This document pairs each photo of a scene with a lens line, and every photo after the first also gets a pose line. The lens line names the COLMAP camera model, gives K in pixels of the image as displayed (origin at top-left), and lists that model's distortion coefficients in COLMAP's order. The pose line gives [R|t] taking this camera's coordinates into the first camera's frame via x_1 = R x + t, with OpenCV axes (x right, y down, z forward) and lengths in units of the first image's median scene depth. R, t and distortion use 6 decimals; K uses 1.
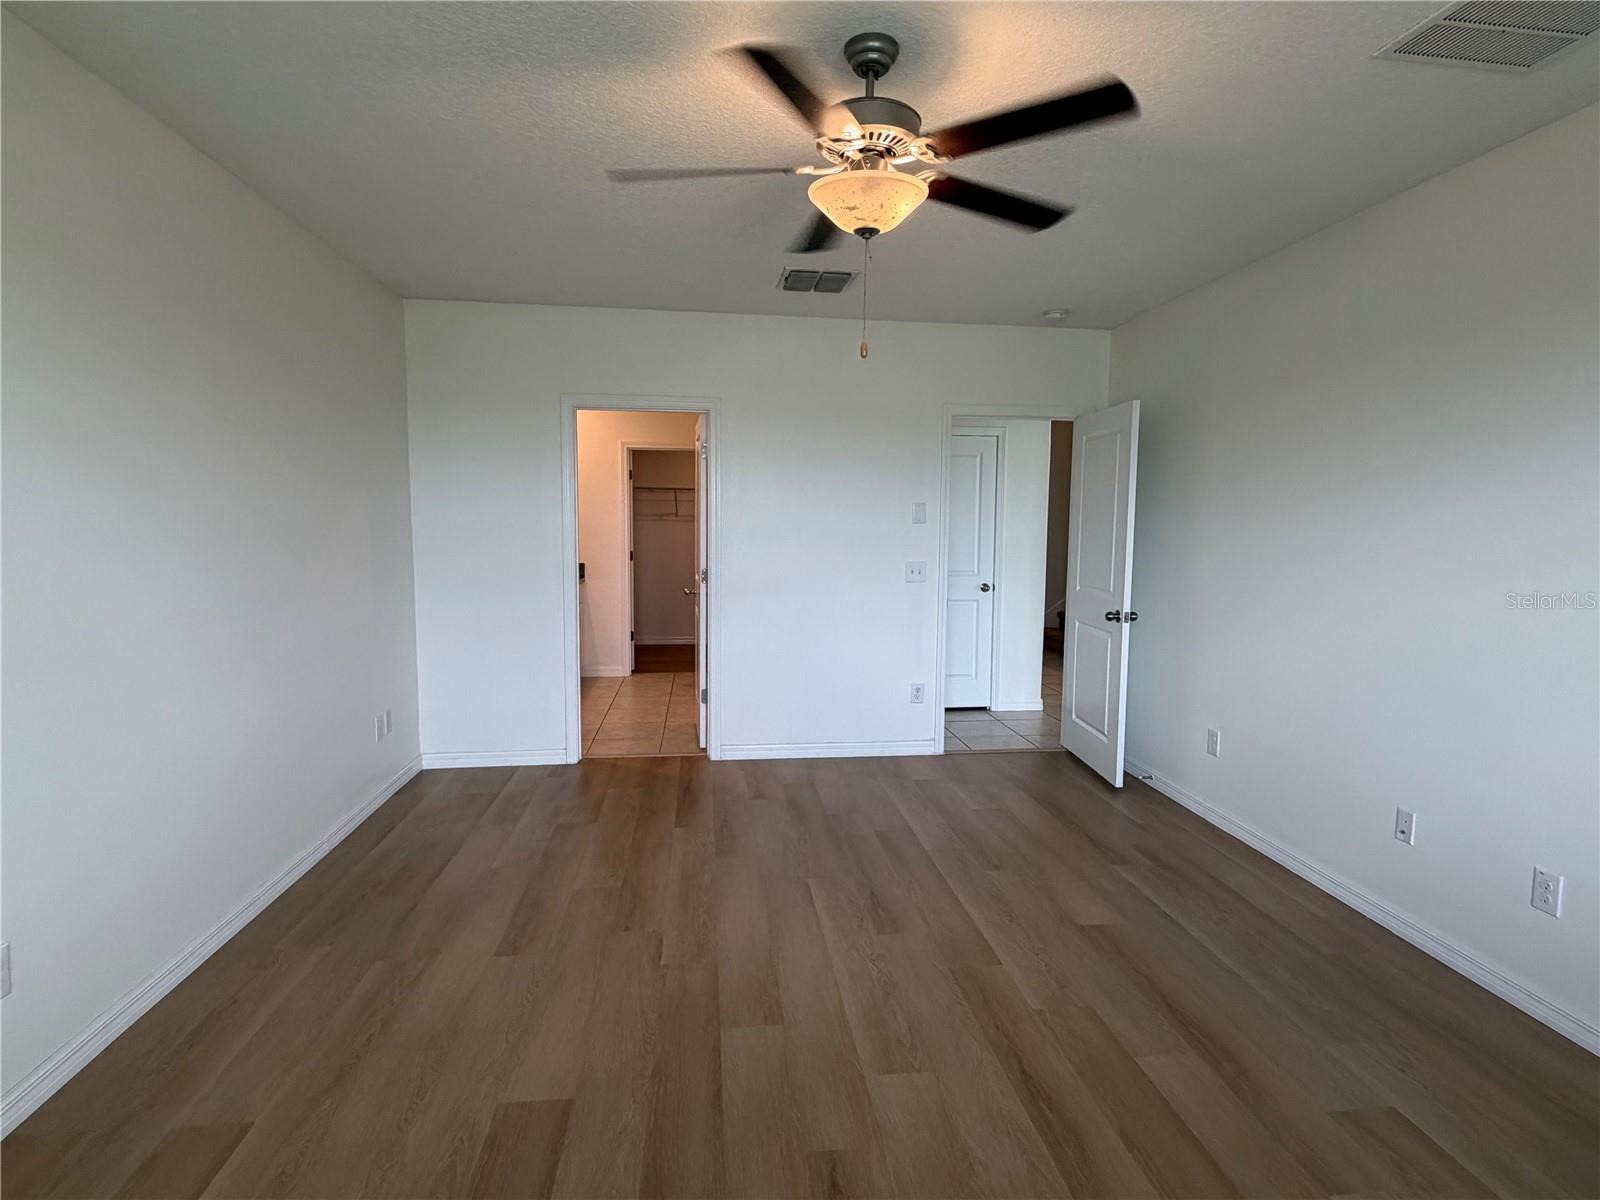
lens RADIAL K [[846.2, 0, 801.5], [0, 846.2, 600.8], [0, 0, 1]] dist [0.003528, 0.000574]
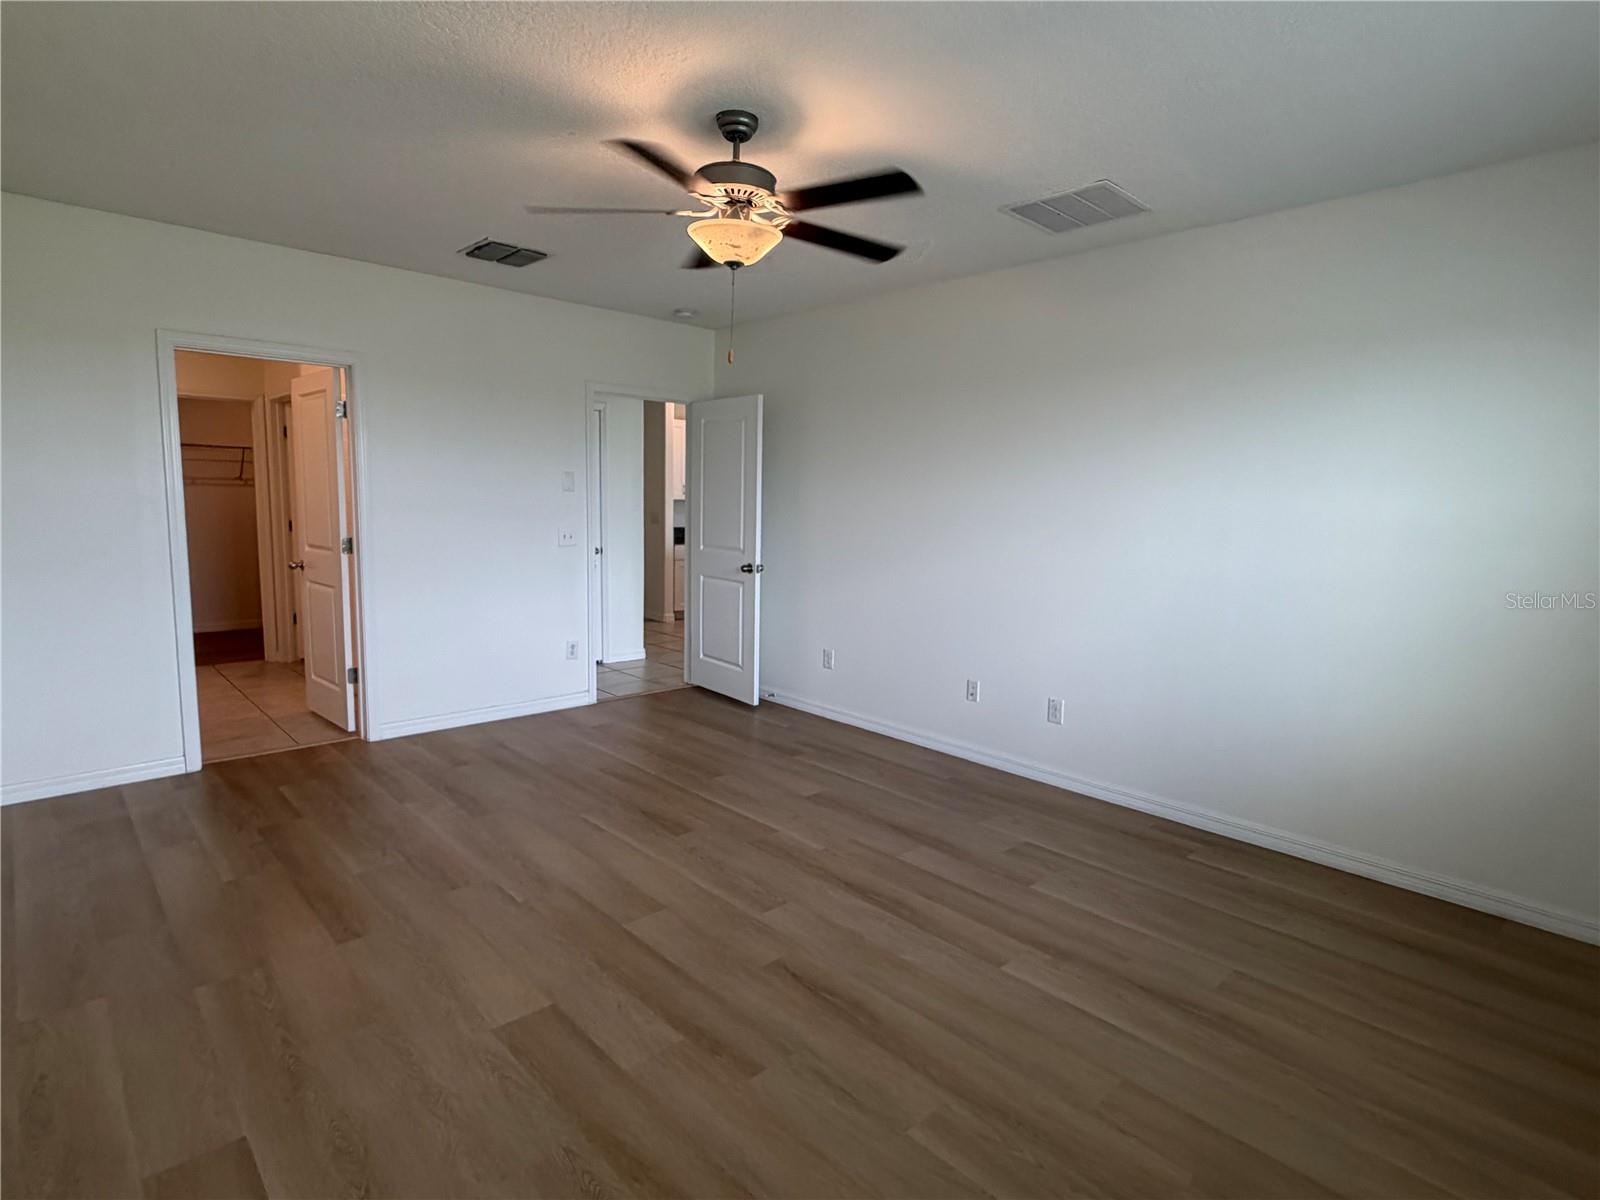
lens RADIAL K [[846.2, 0, 801.9], [0, 846.2, 598.0], [0, 0, 1]] dist [0.003528, 0.000574]
pose [[0.806269, -0.064056, 0.588070, -0.326412], [0.042983, 0.997836, 0.049758, 0.003552], [-0.589985, -0.014842, 0.807278, -0.050009]]
